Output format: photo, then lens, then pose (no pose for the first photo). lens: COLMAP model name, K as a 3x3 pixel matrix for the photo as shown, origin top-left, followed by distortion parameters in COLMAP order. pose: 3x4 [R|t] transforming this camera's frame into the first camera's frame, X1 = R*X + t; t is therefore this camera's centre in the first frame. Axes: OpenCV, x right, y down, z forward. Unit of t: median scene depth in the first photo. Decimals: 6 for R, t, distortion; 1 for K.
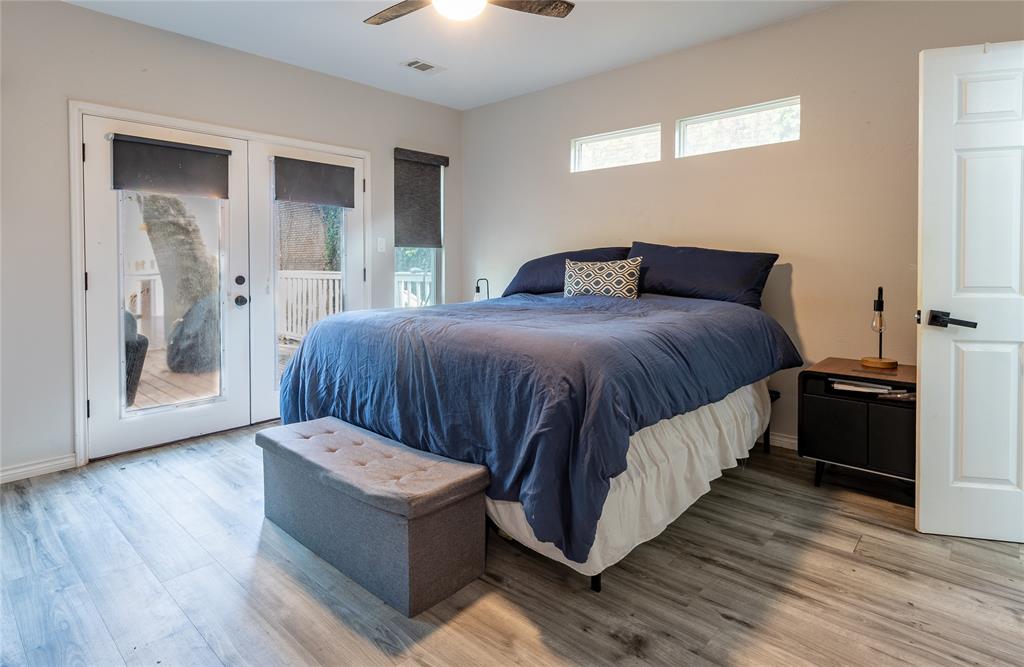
lens RADIAL K [[537.0, 0, 512.6], [0, 537.0, 279.9], [0, 0, 1]] dist [0.001334, -0.000644]
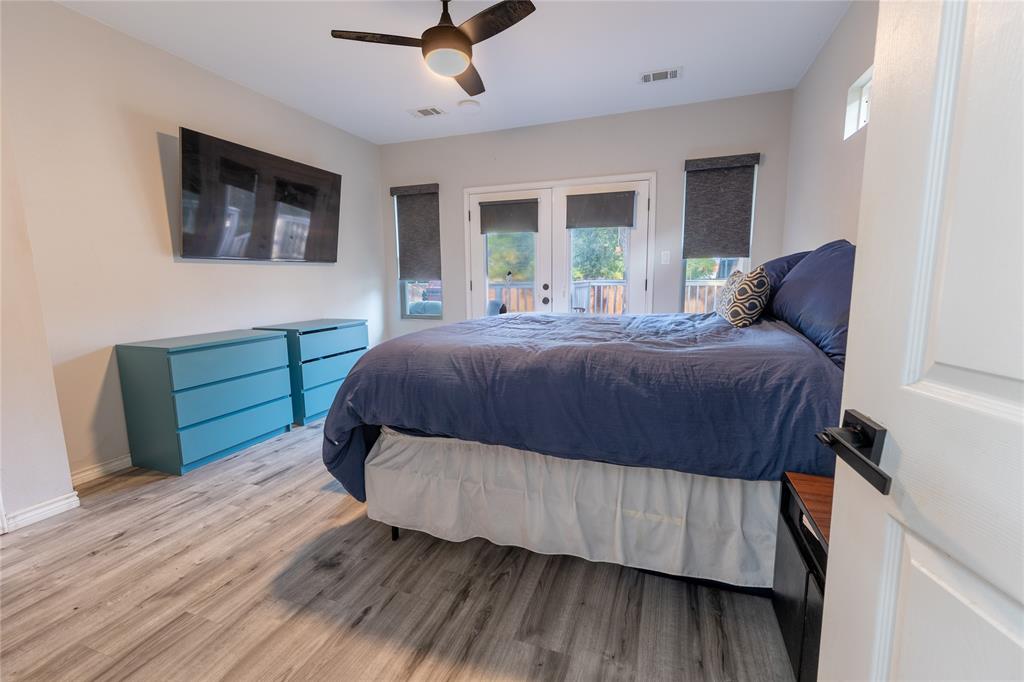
lens RADIAL K [[441.0, 0, 512.0], [0, 441.0, 341.0], [0, 0, 1]] dist [0.001513, 0.000264]
pose [[0.376024, 0.133909, -0.916883, 0.771475], [-0.019828, 0.990439, 0.136520, -0.021234], [0.926398, -0.033155, 0.375084, 0.590529]]
